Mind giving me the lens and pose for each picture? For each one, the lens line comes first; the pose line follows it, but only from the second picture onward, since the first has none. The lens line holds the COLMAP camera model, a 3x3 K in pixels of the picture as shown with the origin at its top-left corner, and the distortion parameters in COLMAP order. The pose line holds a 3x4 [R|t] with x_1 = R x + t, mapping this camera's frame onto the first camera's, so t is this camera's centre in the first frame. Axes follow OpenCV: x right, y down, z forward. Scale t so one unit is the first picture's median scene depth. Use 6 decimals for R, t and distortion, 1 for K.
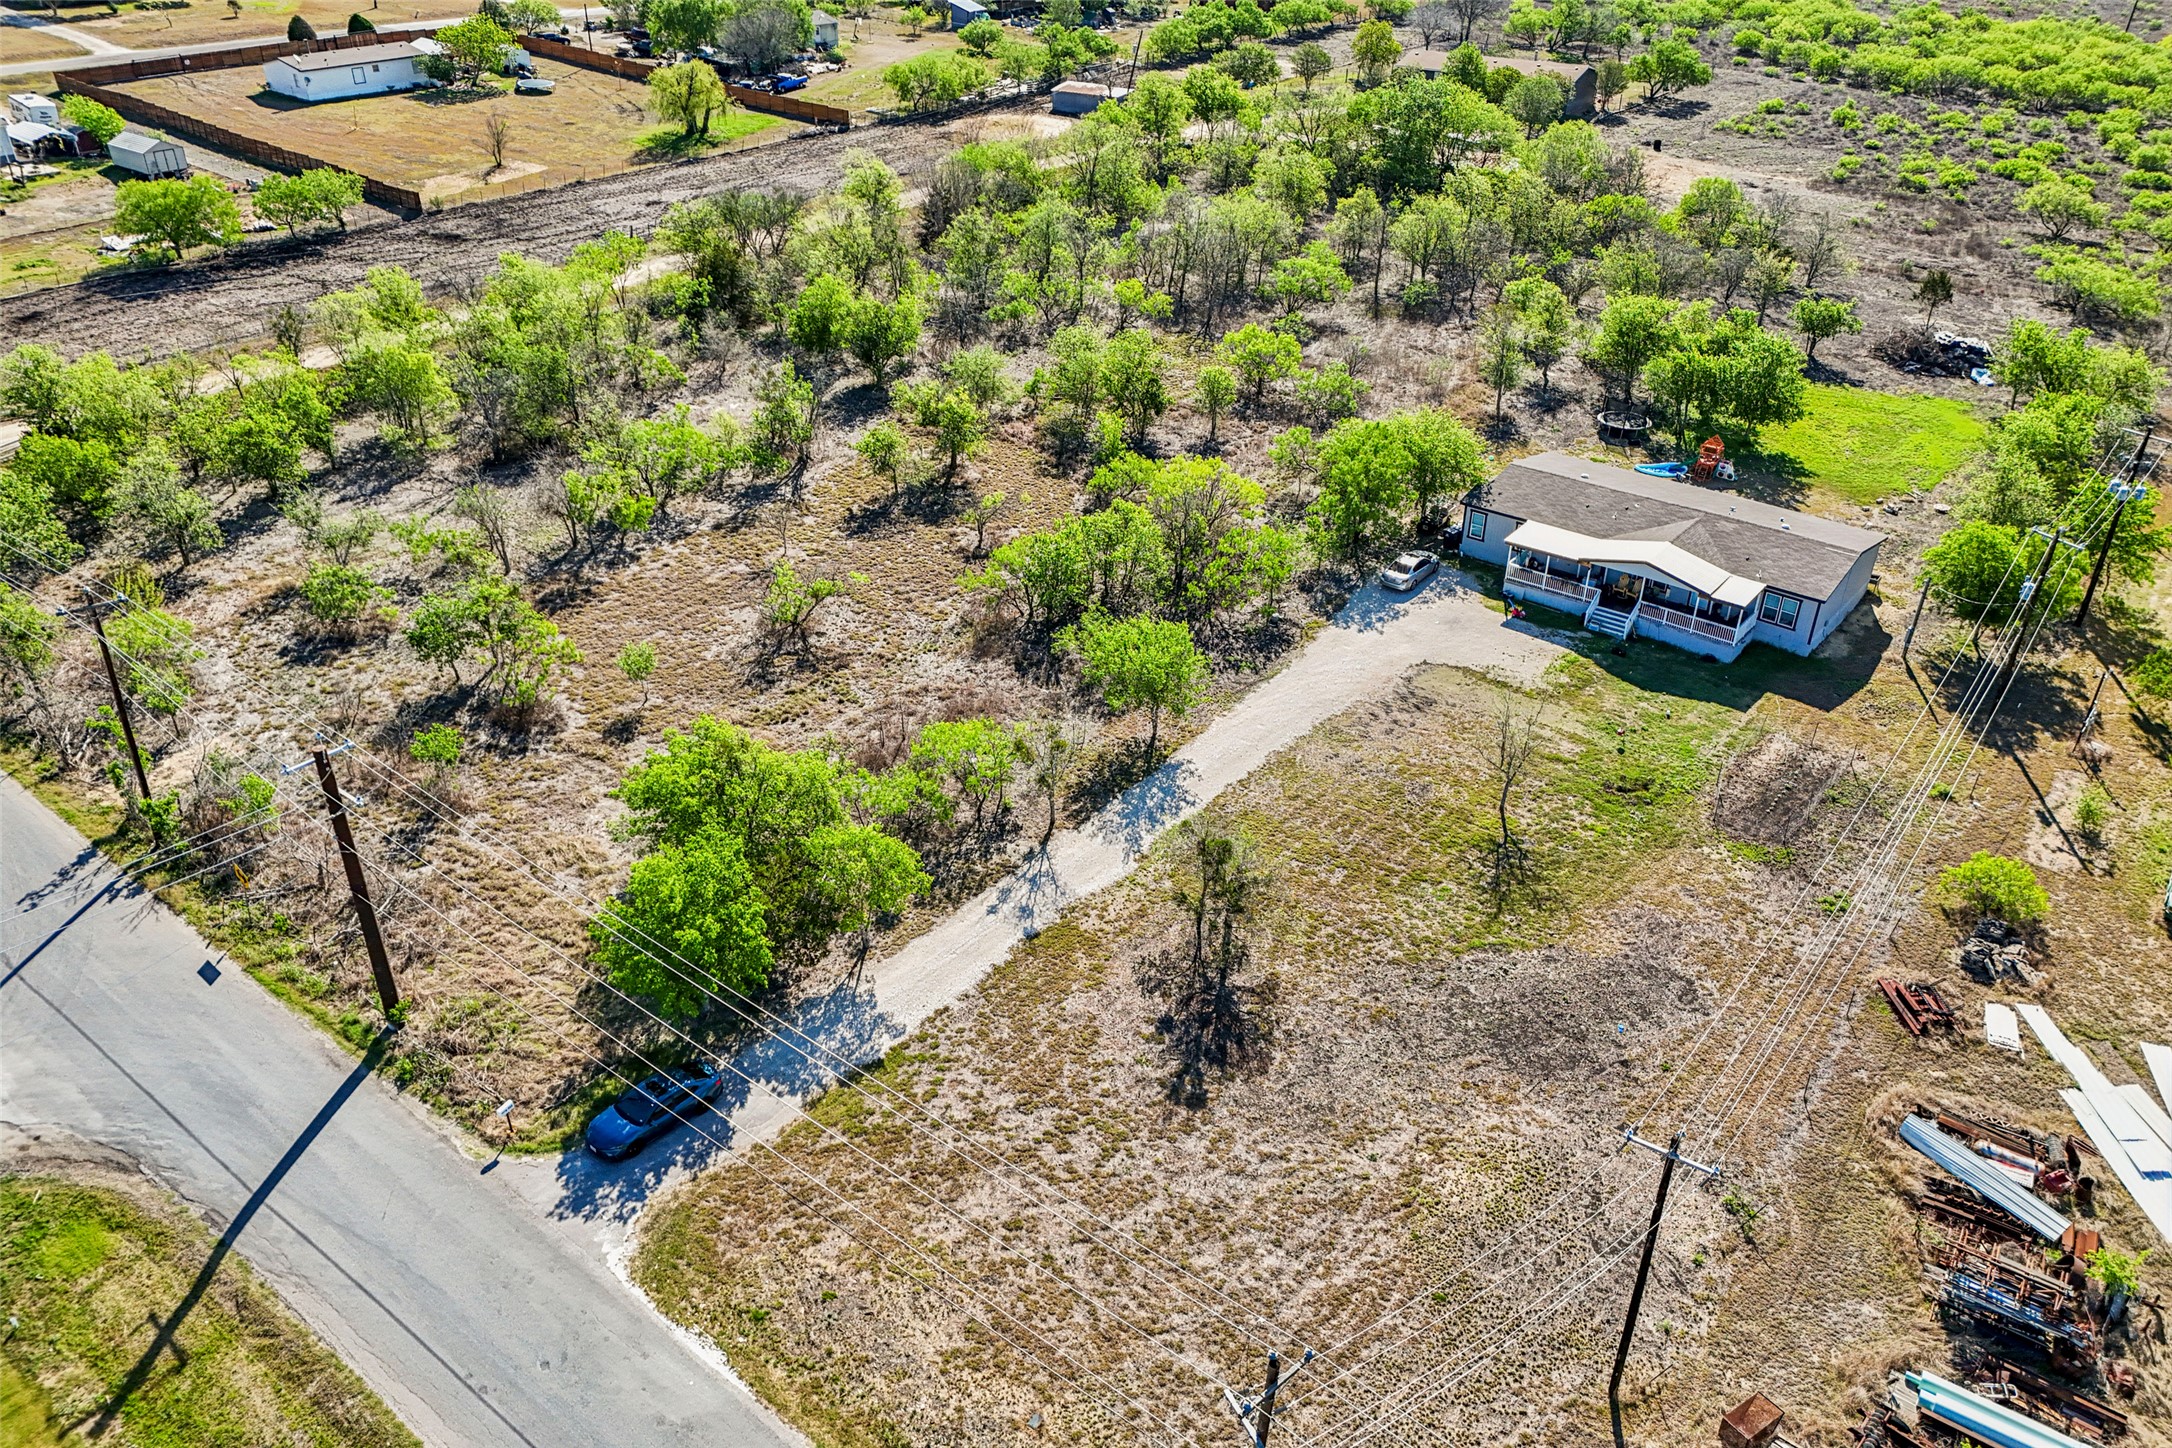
lens RADIAL K [[1588.4, 0, 1081.3], [0, 1588.4, 729.3], [0, 0, 1]] dist [0.094711, -0.107943]
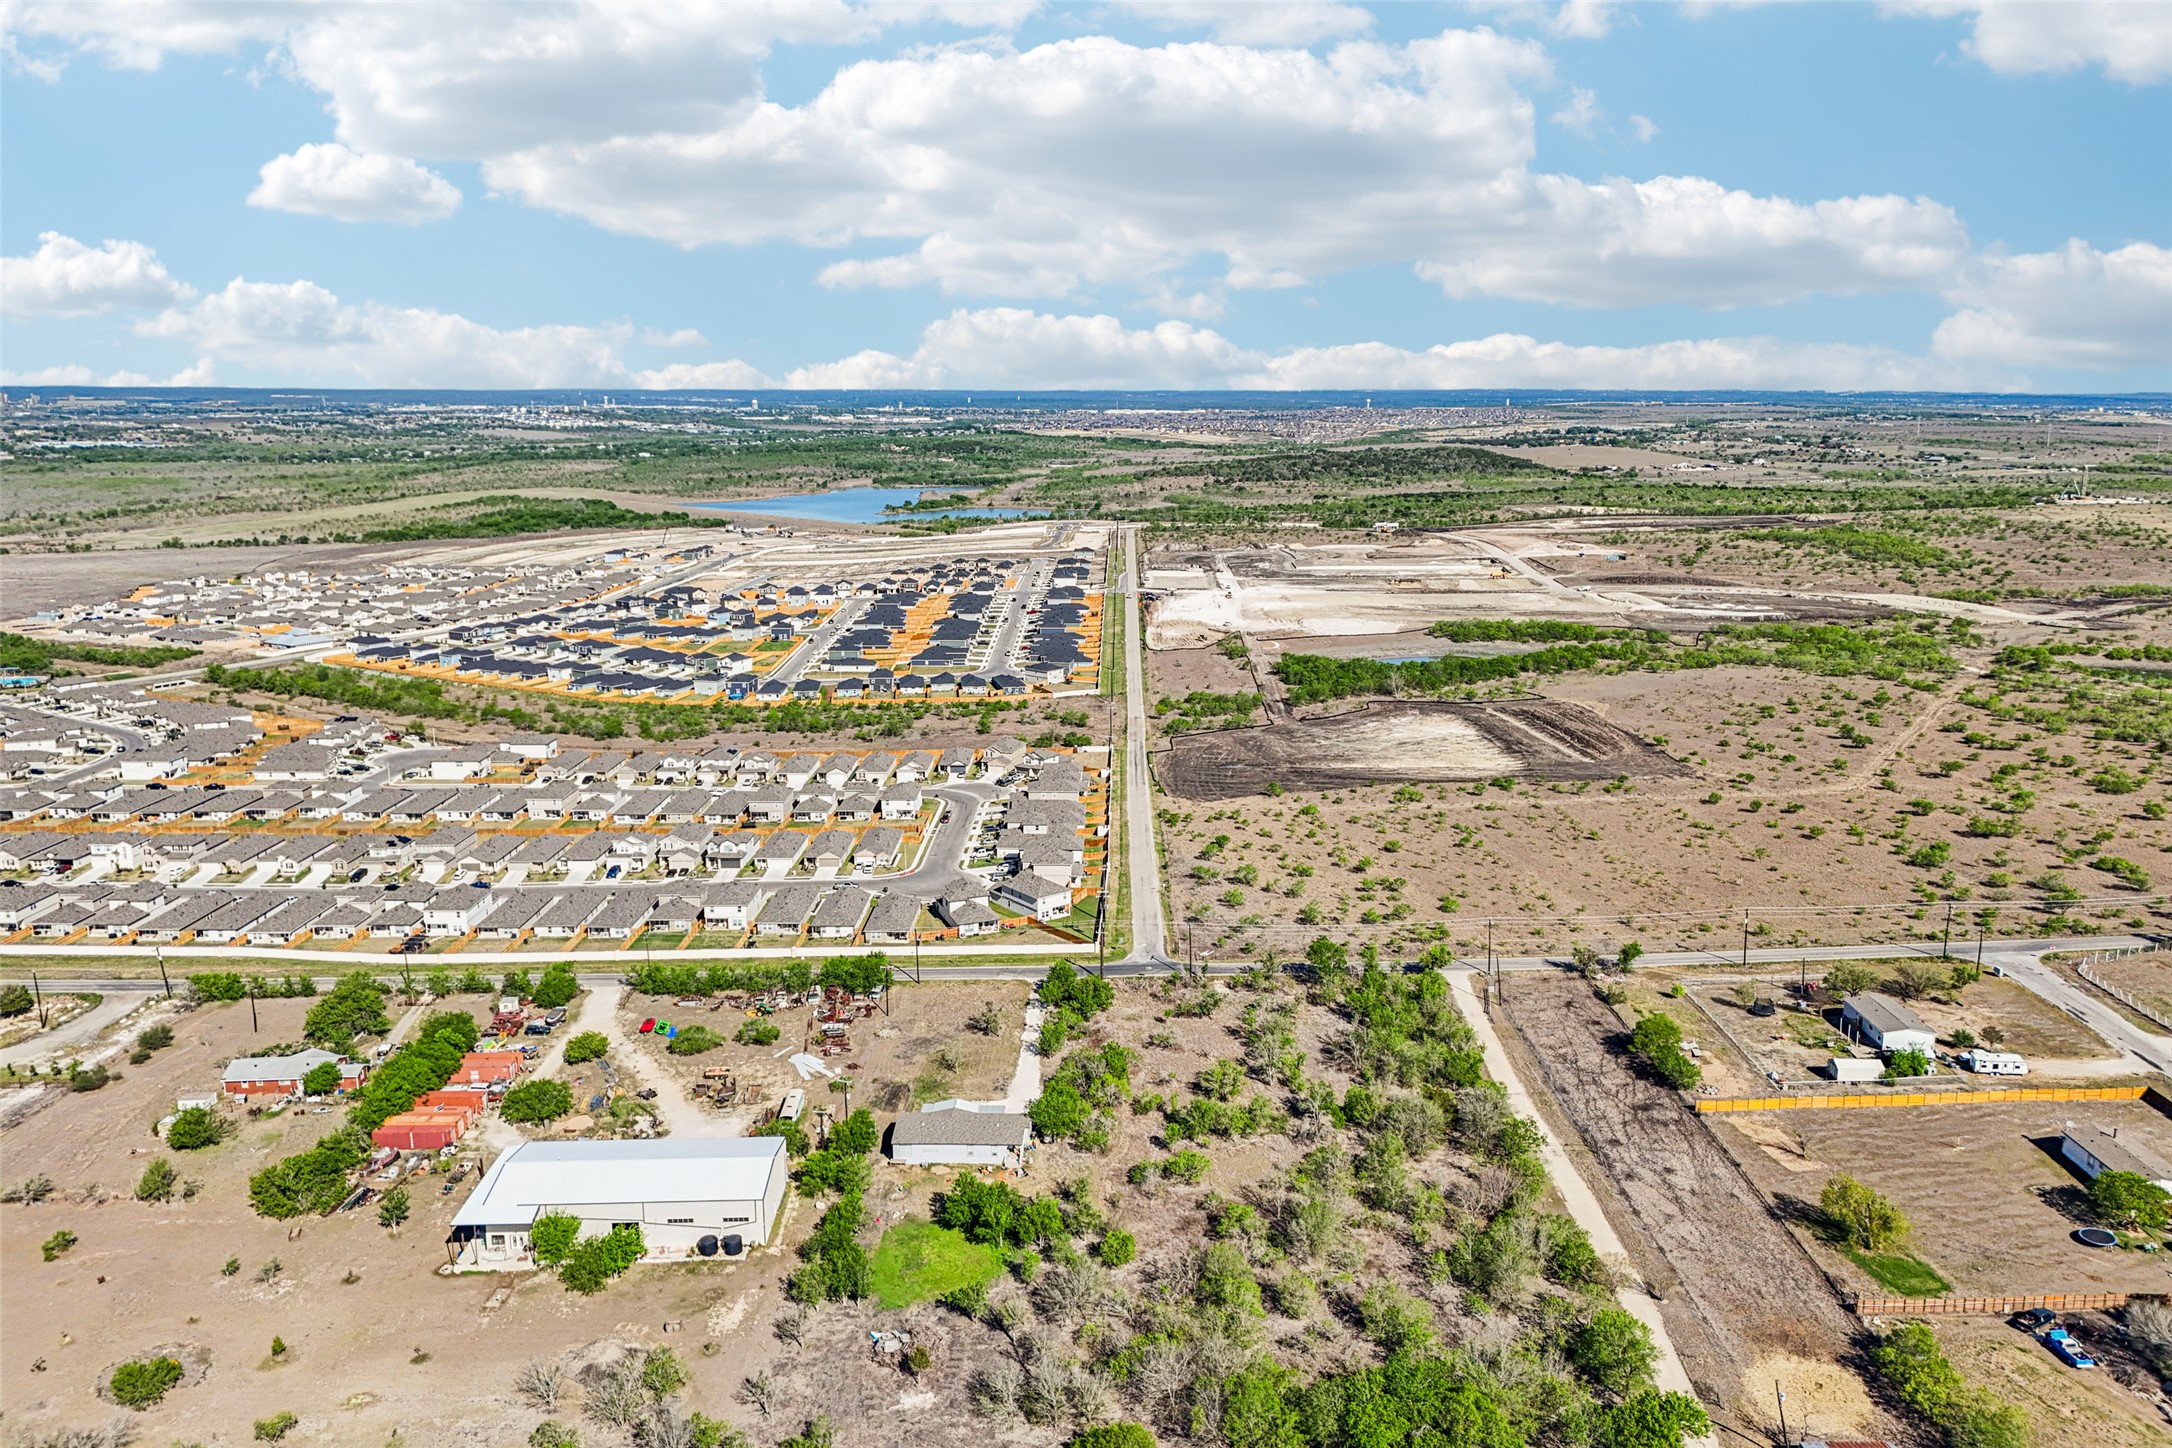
lens RADIAL K [[1585.8, 0, 1076.2], [0, 1585.8, 708.2], [0, 0, 1]] dist [0.112216, -0.136774]
pose [[-0.801727, 0.122956, -0.584907, 1.823155], [-0.306790, 0.755200, 0.579269, -2.453949], [0.512946, 0.643859, -0.567743, 2.328277]]
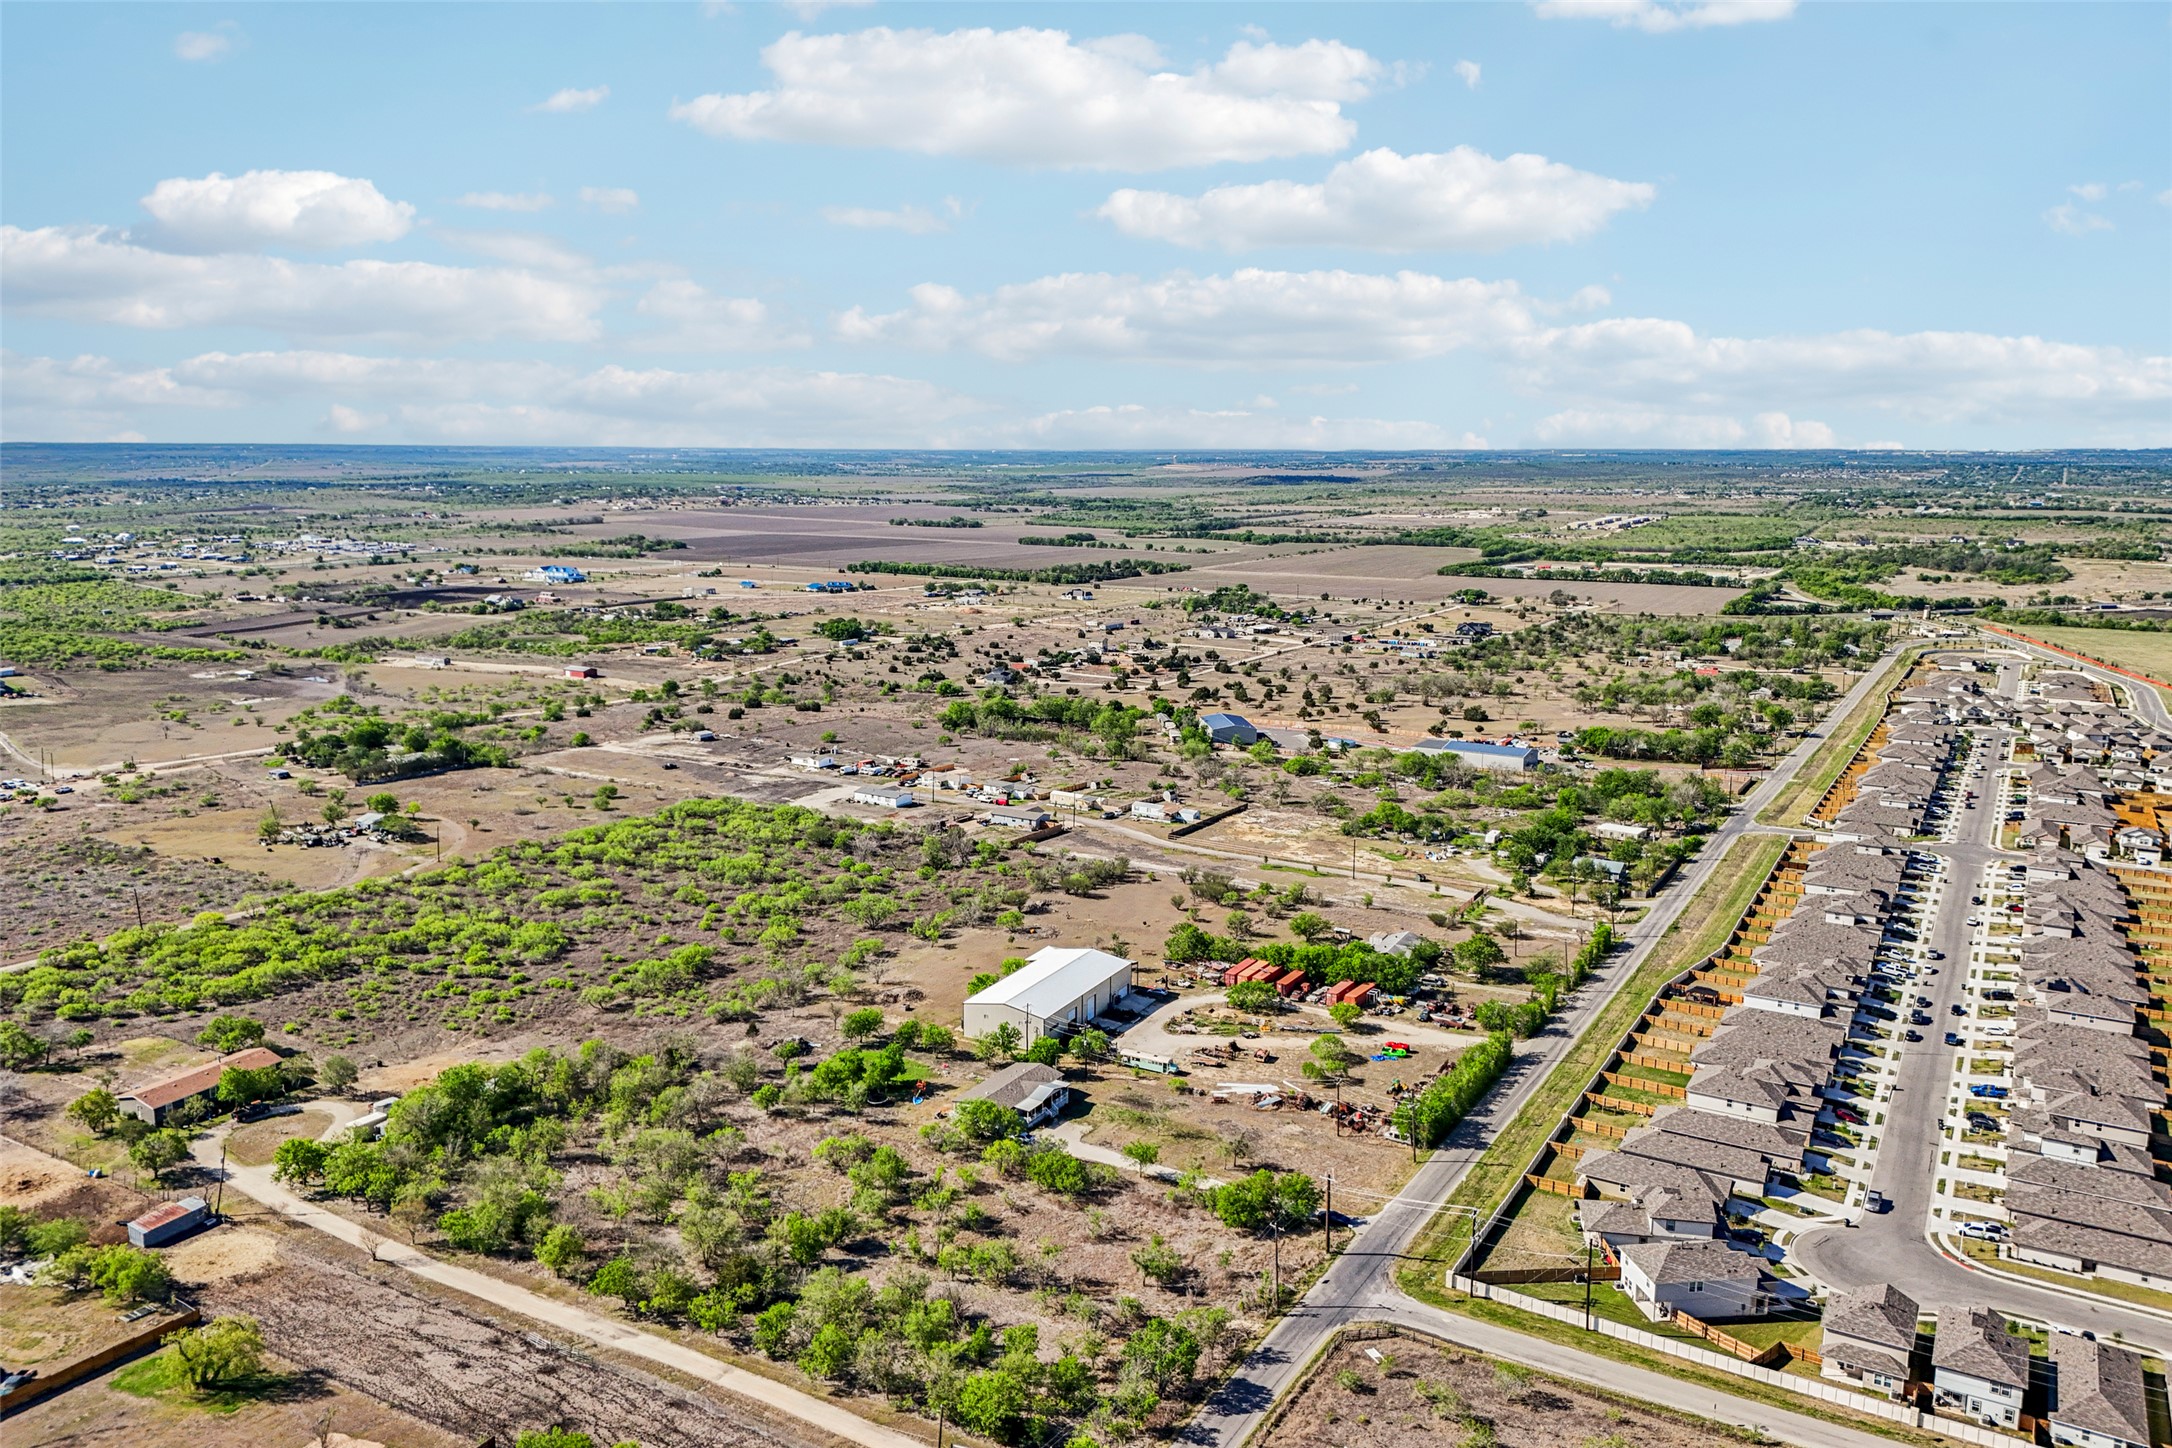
lens RADIAL K [[1585.8, 0, 1076.2], [0, 1585.8, 708.2], [0, 0, 1]] dist [0.112216, -0.136774]
pose [[-0.136528, -0.163711, 0.977015, -2.684594], [0.512803, 0.832149, 0.211096, -1.402150], [-0.847581, 0.529837, -0.029660, 0.636242]]
